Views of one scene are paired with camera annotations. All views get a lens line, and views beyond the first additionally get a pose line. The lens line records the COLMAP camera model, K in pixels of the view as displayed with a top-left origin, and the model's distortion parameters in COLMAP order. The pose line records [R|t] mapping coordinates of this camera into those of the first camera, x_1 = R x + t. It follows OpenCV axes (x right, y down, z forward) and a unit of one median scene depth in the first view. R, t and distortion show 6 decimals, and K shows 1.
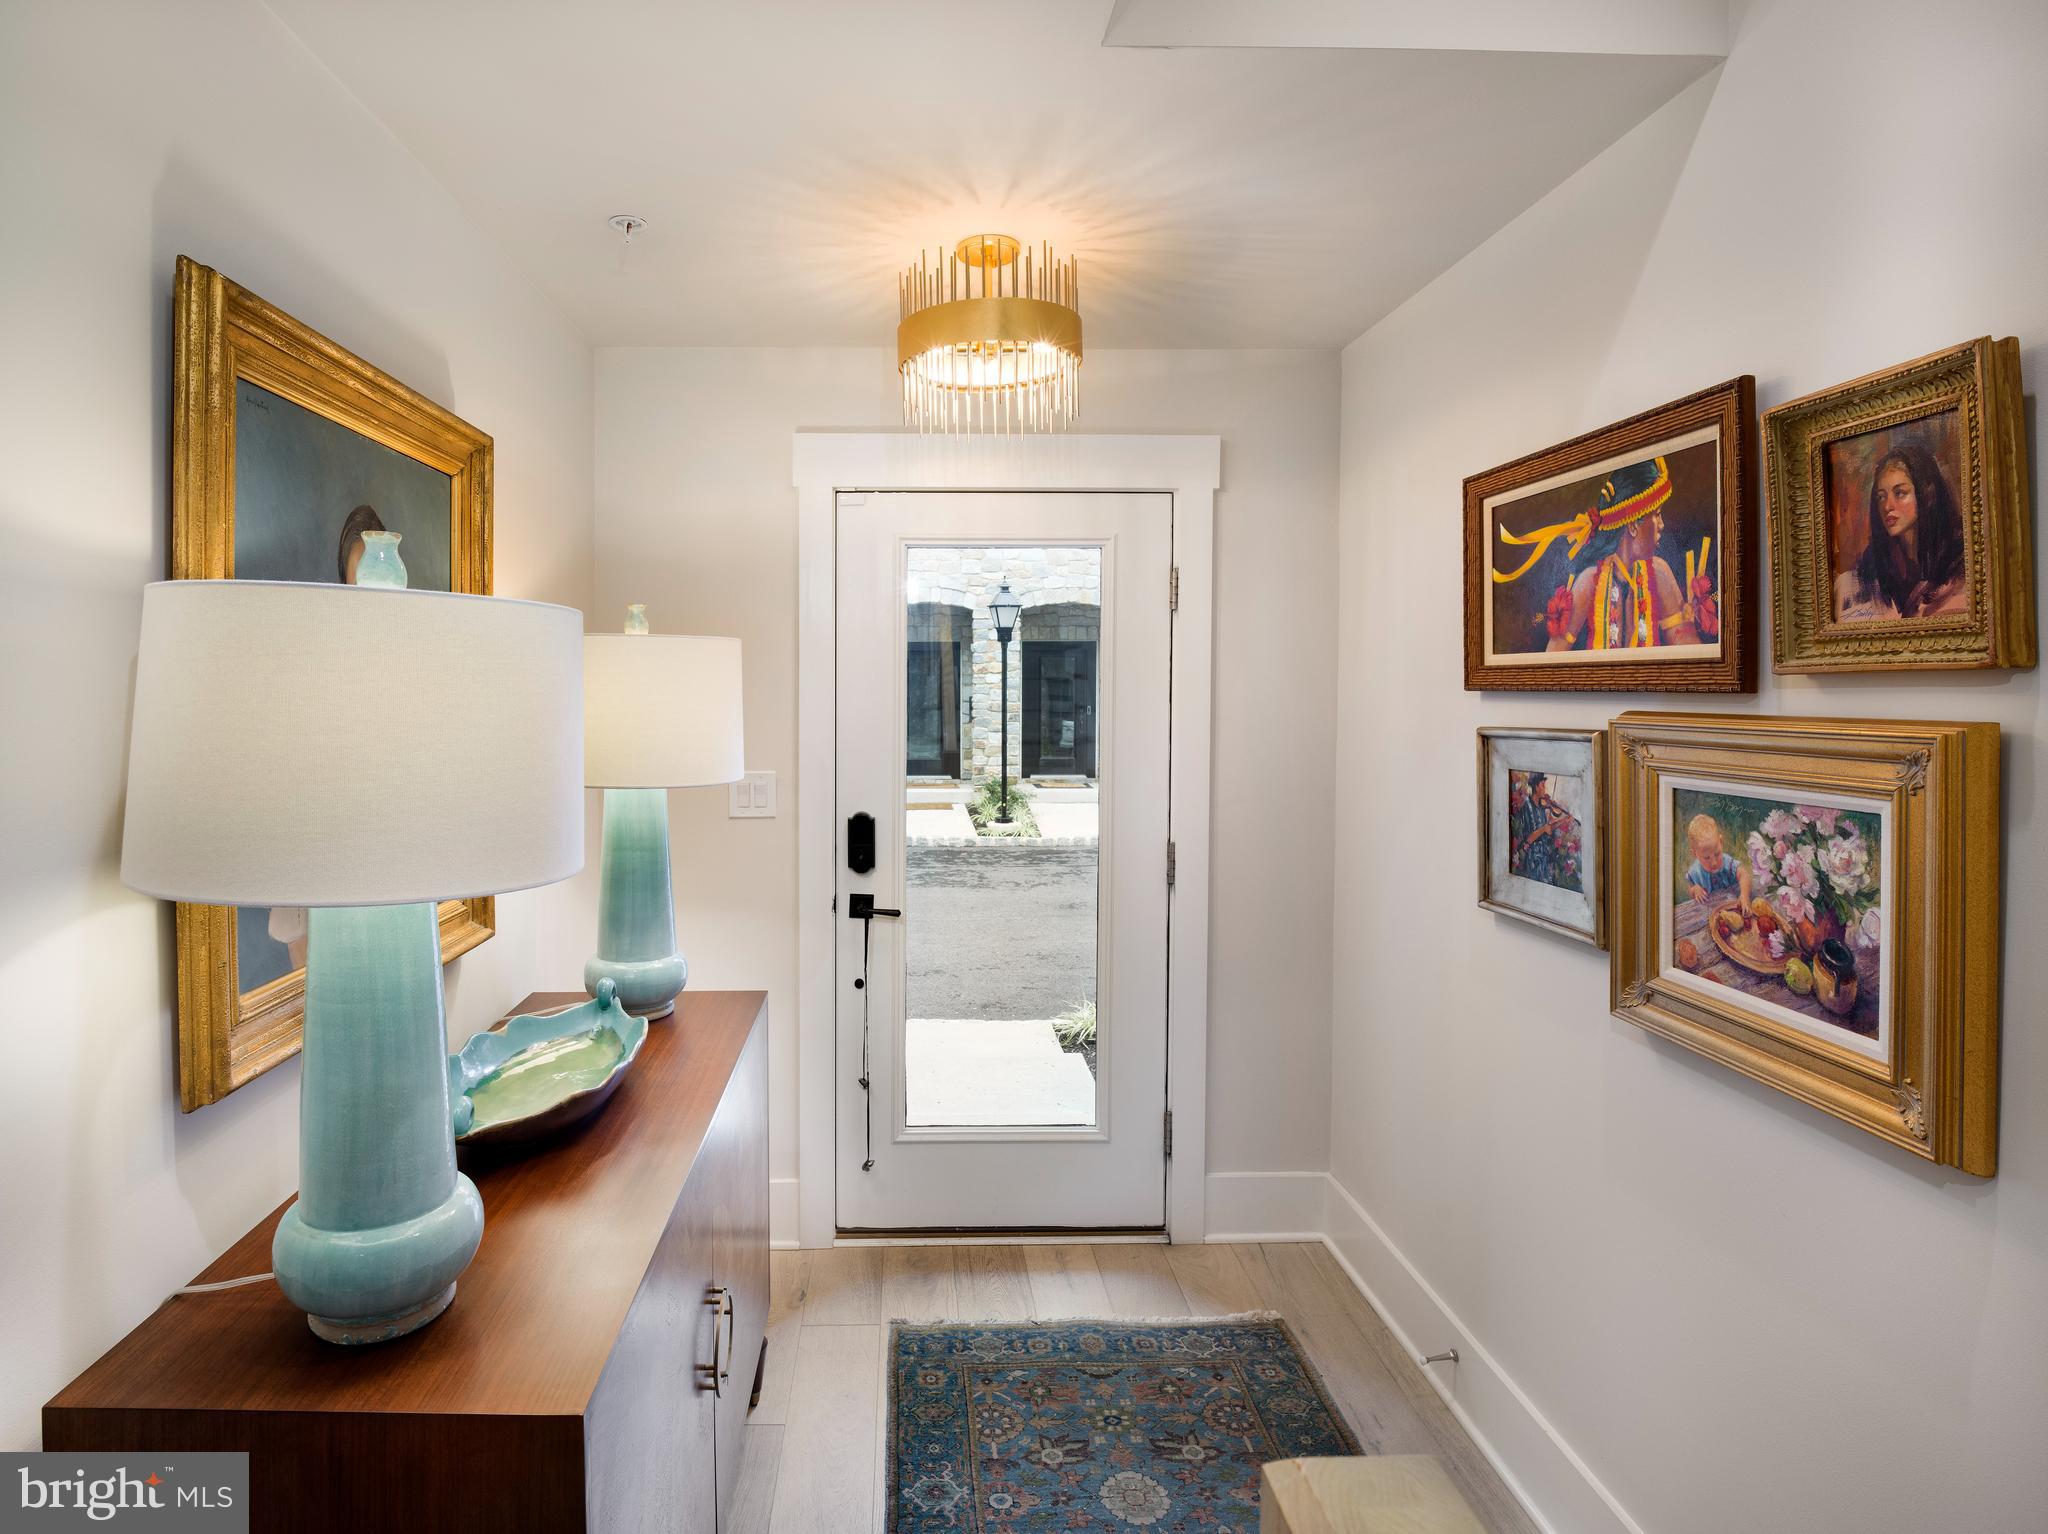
lens RADIAL K [[942.3, 0, 978.4], [0, 942.3, 716.0], [0, 0, 1]] dist [-0.000547, 0.000003]
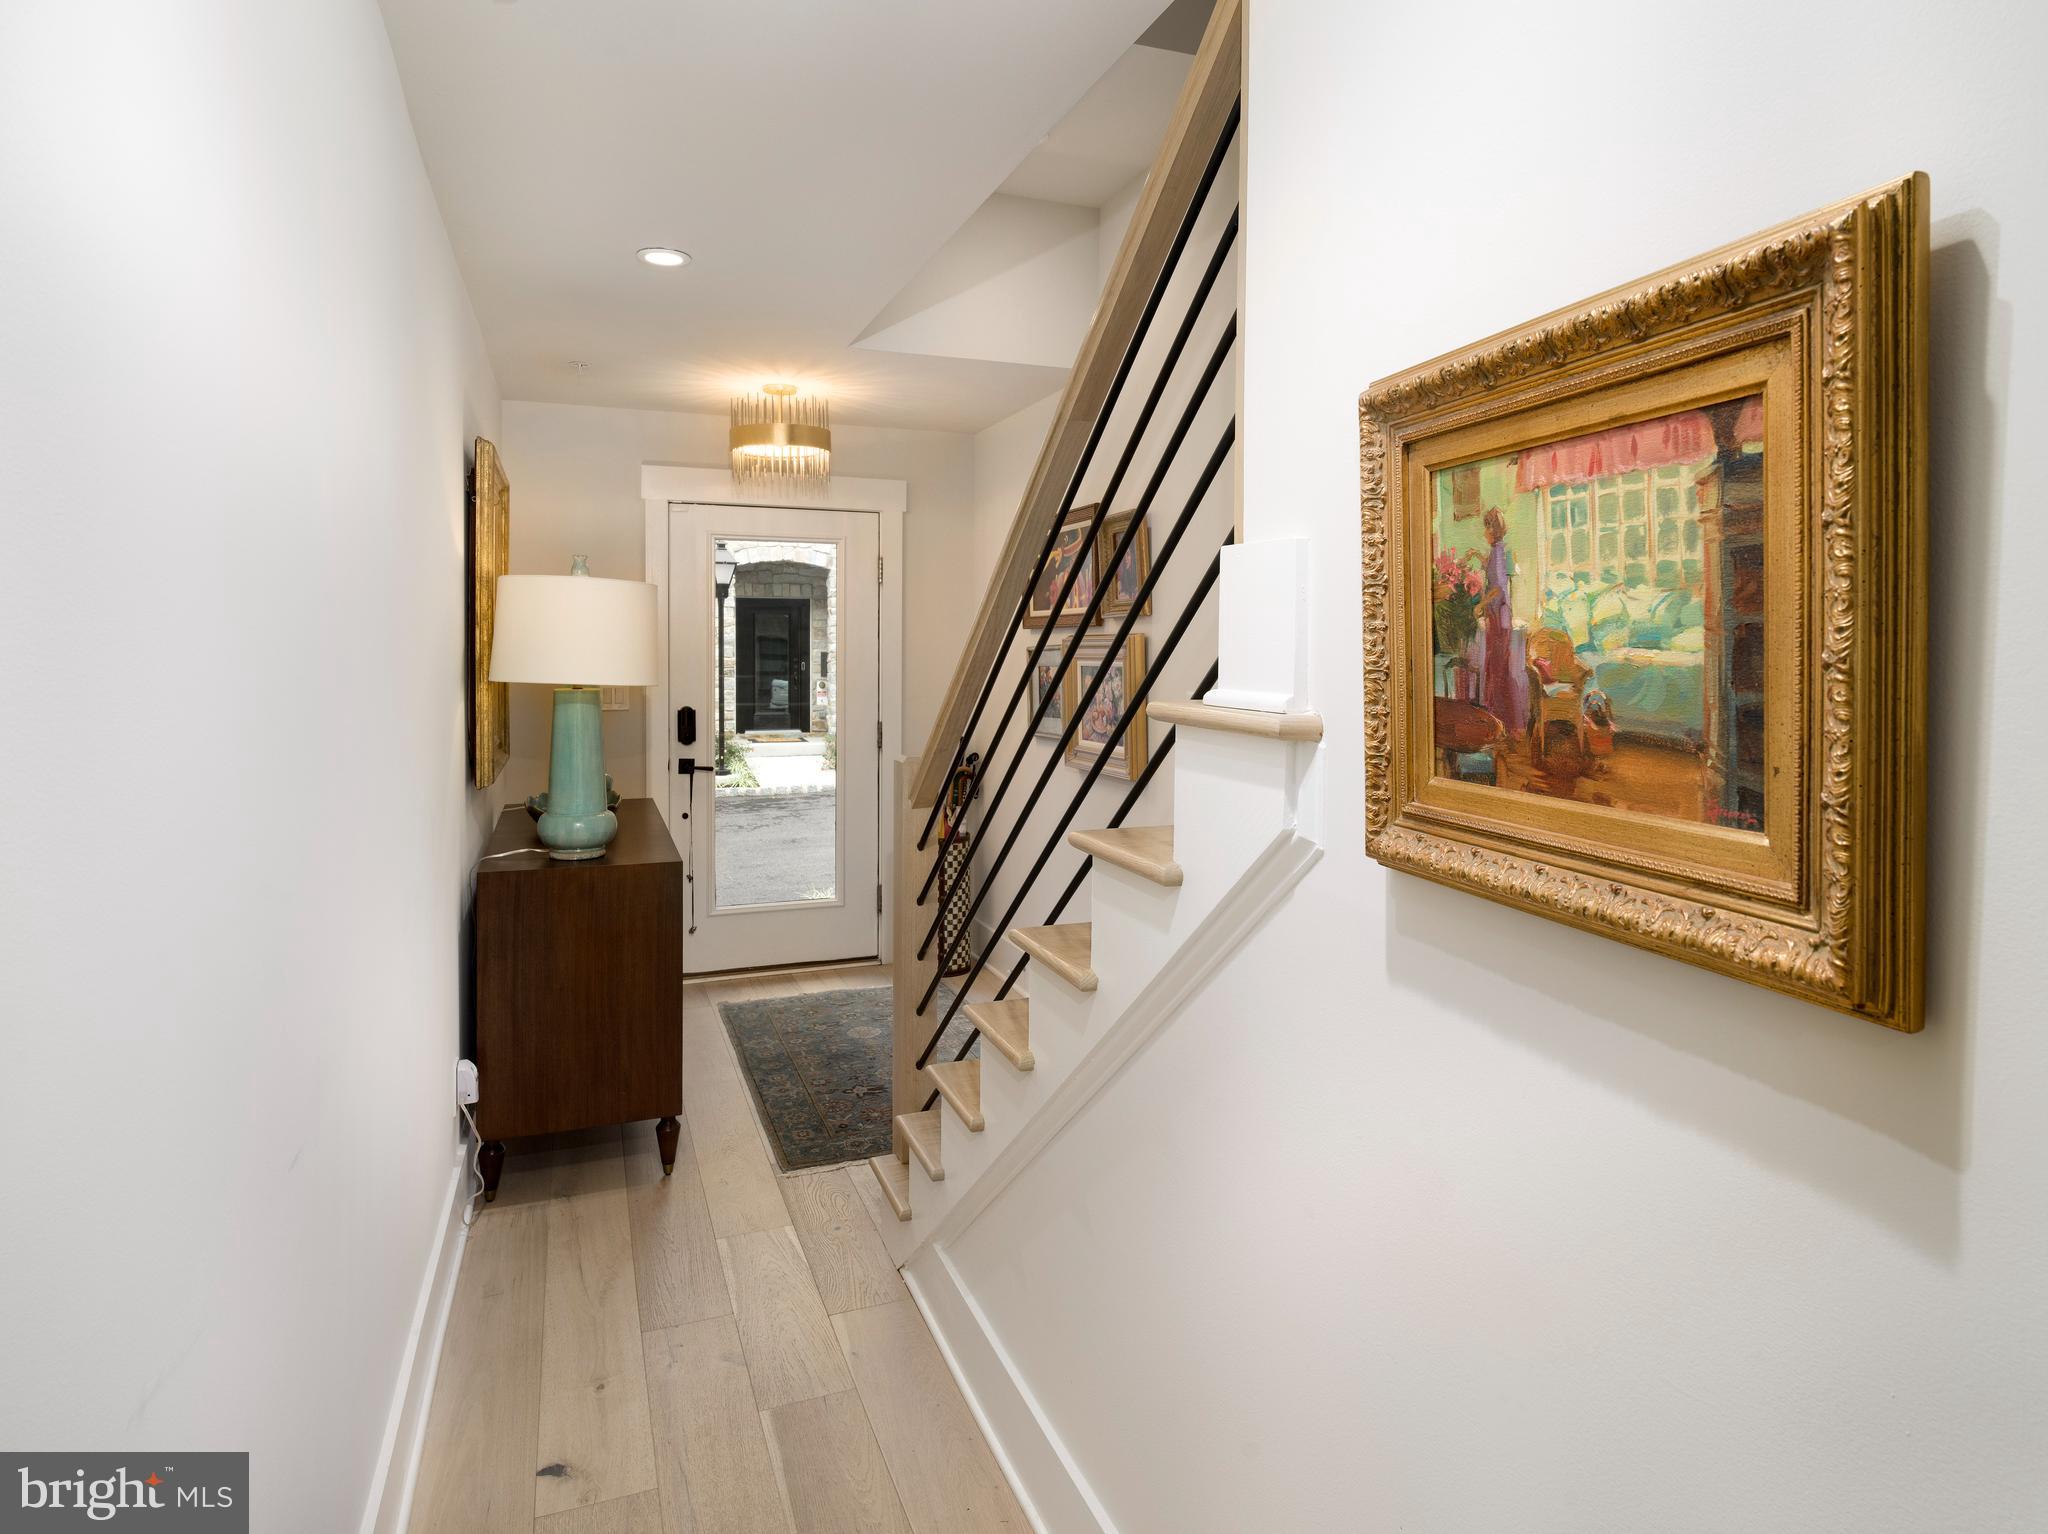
lens RADIAL K [[942.3, 0, 978.4], [0, 942.3, 716.0], [0, 0, 1]] dist [-0.000547, 0.000003]
pose [[0.954281, -0.016249, 0.298468, -0.133571], [0.003177, 0.999016, 0.044228, 0.052341], [-0.298893, -0.041257, 0.953394, -0.677463]]
